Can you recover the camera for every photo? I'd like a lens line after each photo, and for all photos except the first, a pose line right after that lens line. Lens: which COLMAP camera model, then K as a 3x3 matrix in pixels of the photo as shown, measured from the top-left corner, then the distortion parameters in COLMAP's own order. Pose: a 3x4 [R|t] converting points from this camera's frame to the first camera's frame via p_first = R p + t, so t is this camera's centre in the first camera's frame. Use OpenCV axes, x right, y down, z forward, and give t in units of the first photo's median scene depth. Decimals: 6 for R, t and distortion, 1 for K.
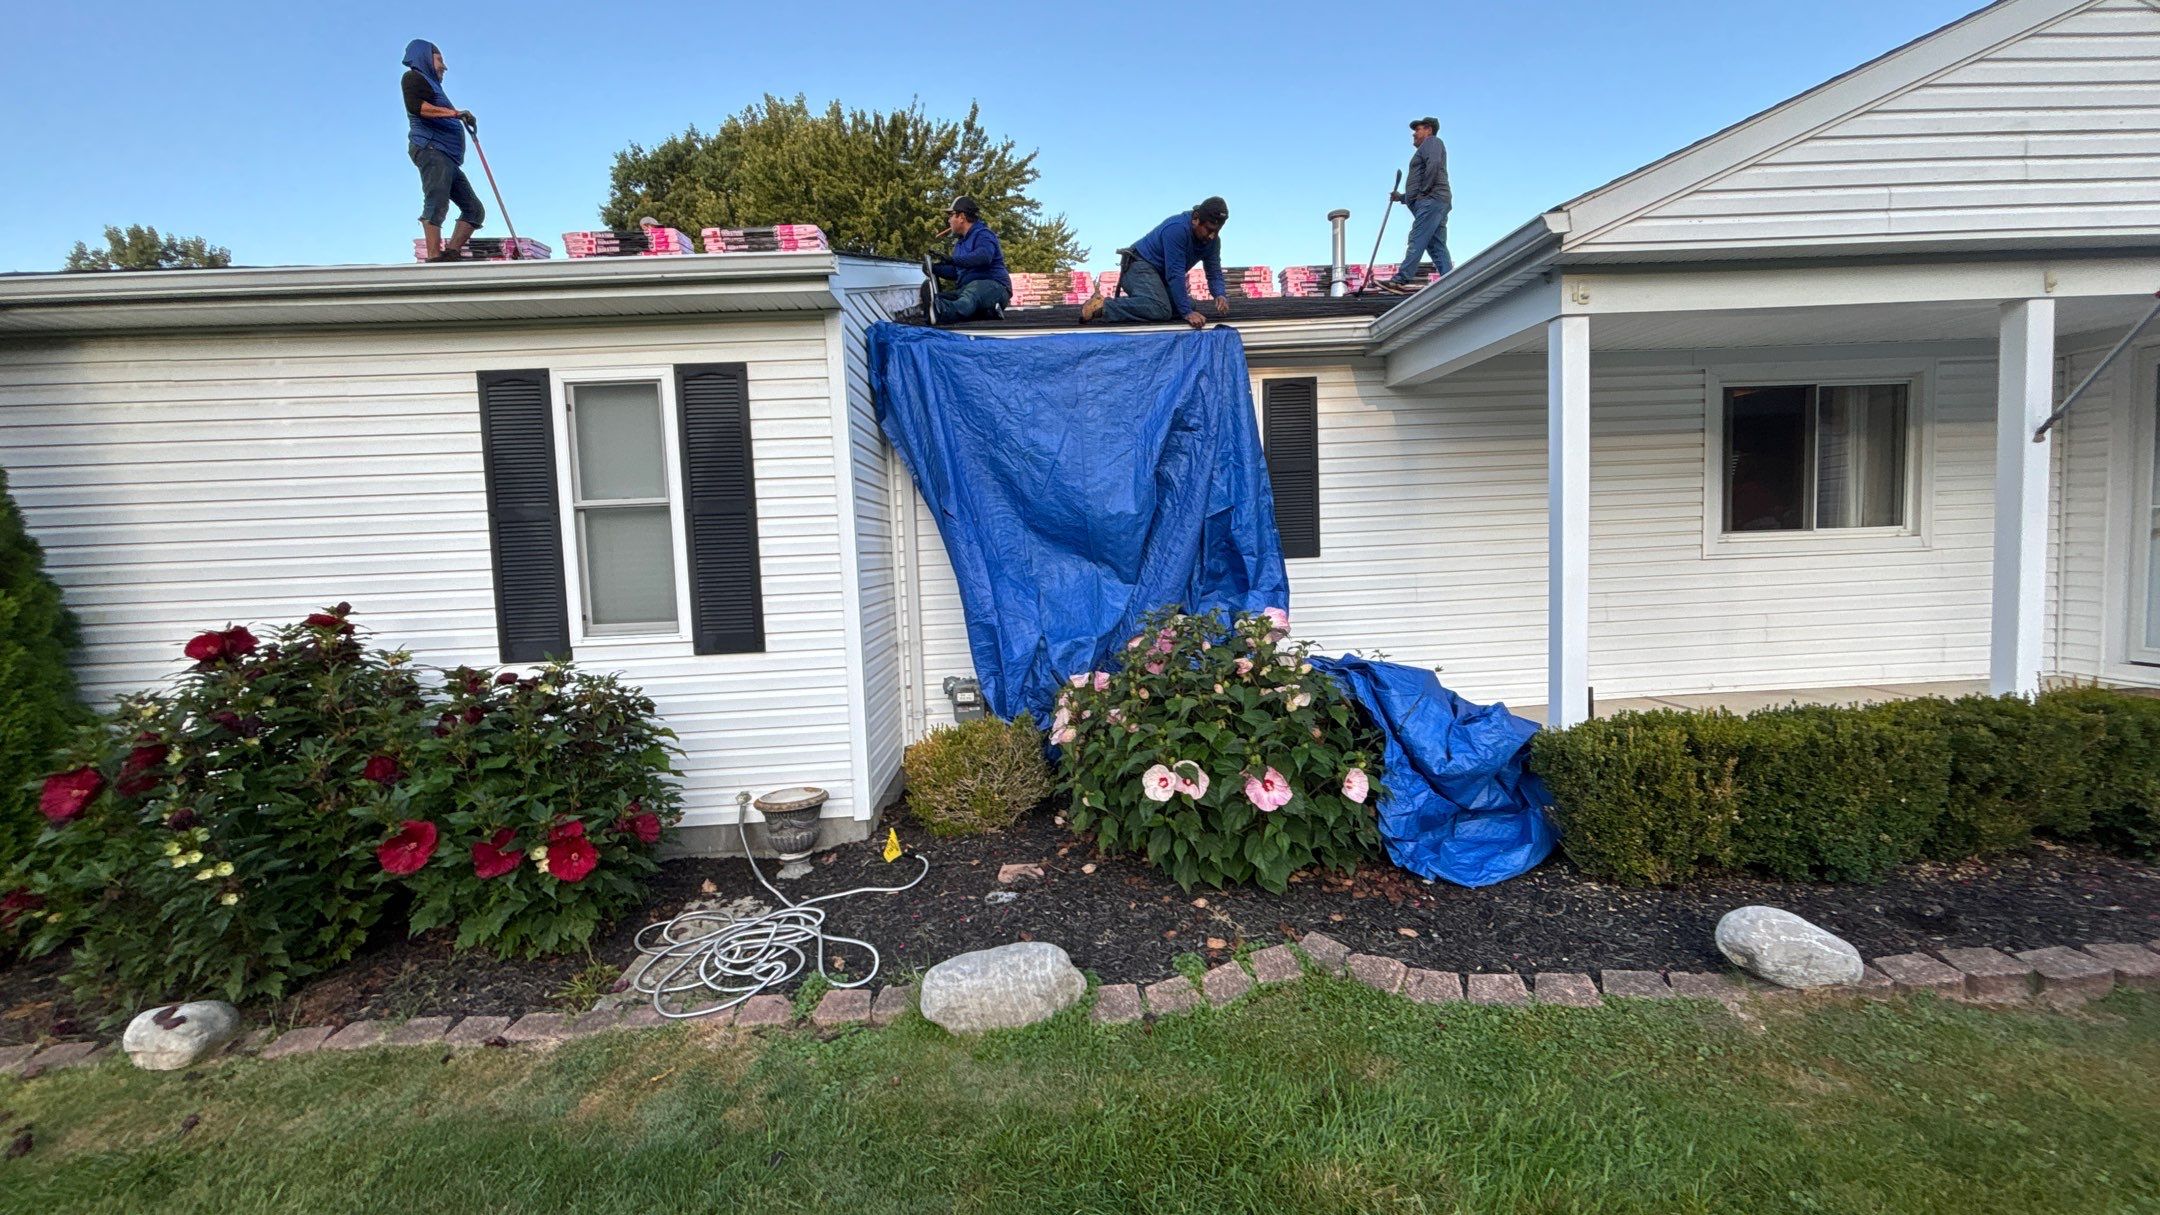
lens RADIAL K [[865.4, 0, 1064.9], [0, 865.4, 606.2], [0, 0, 1]] dist [-0.002620, 0.001016]
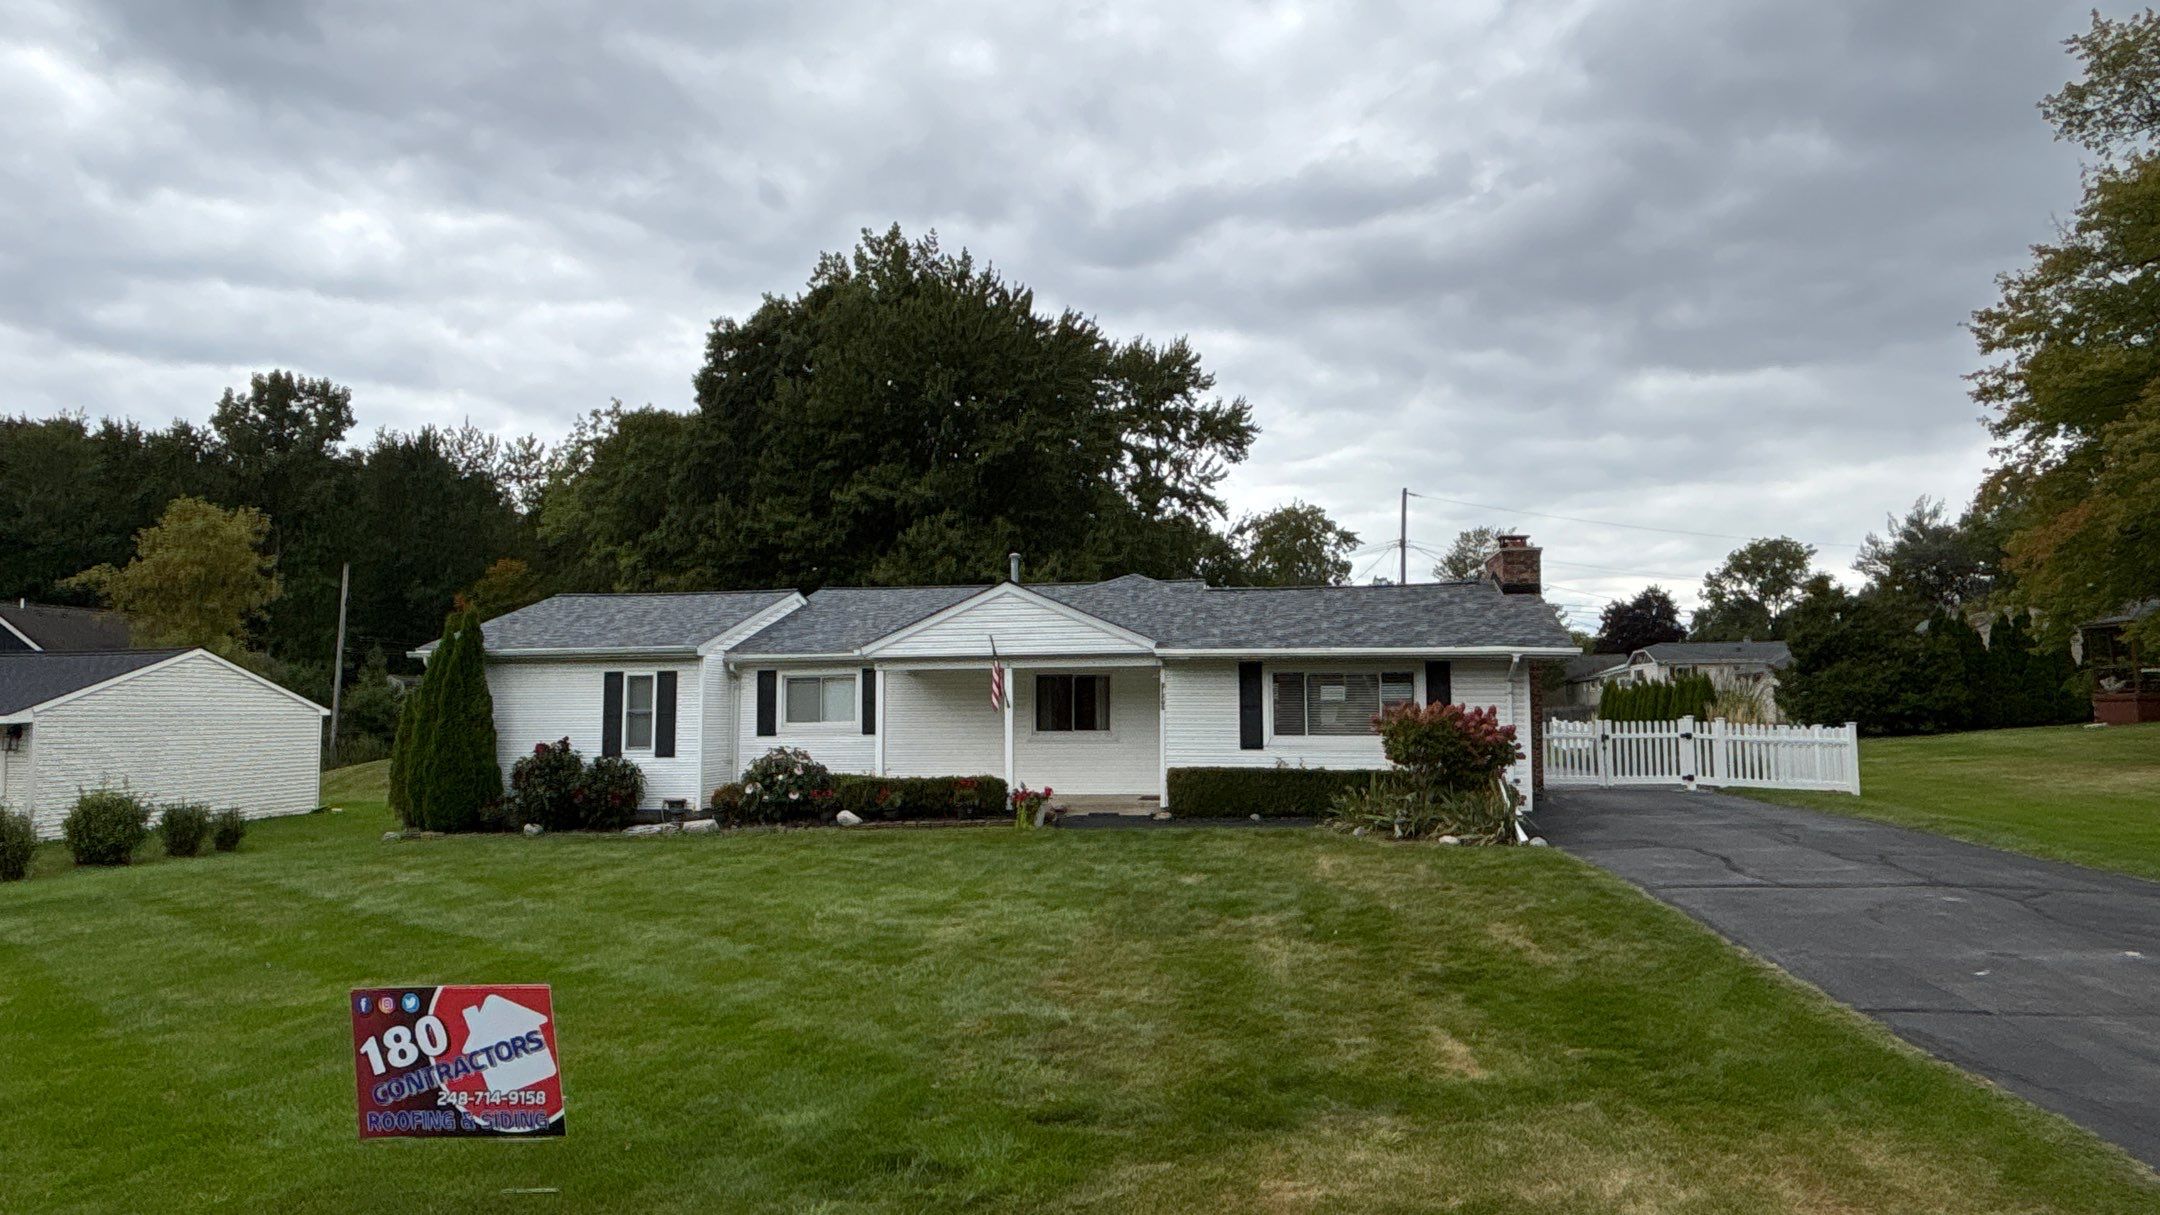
lens RADIAL K [[1327.1, 0, 1079.0], [0, 1327.1, 589.1], [0, 0, 1]] dist [0.007512, -0.004126]
pose [[0.979857, 0.014960, -0.199138, 2.213570], [-0.045474, 0.987707, -0.149554, 0.109138], [0.194453, 0.155597, 0.968493, -3.797254]]
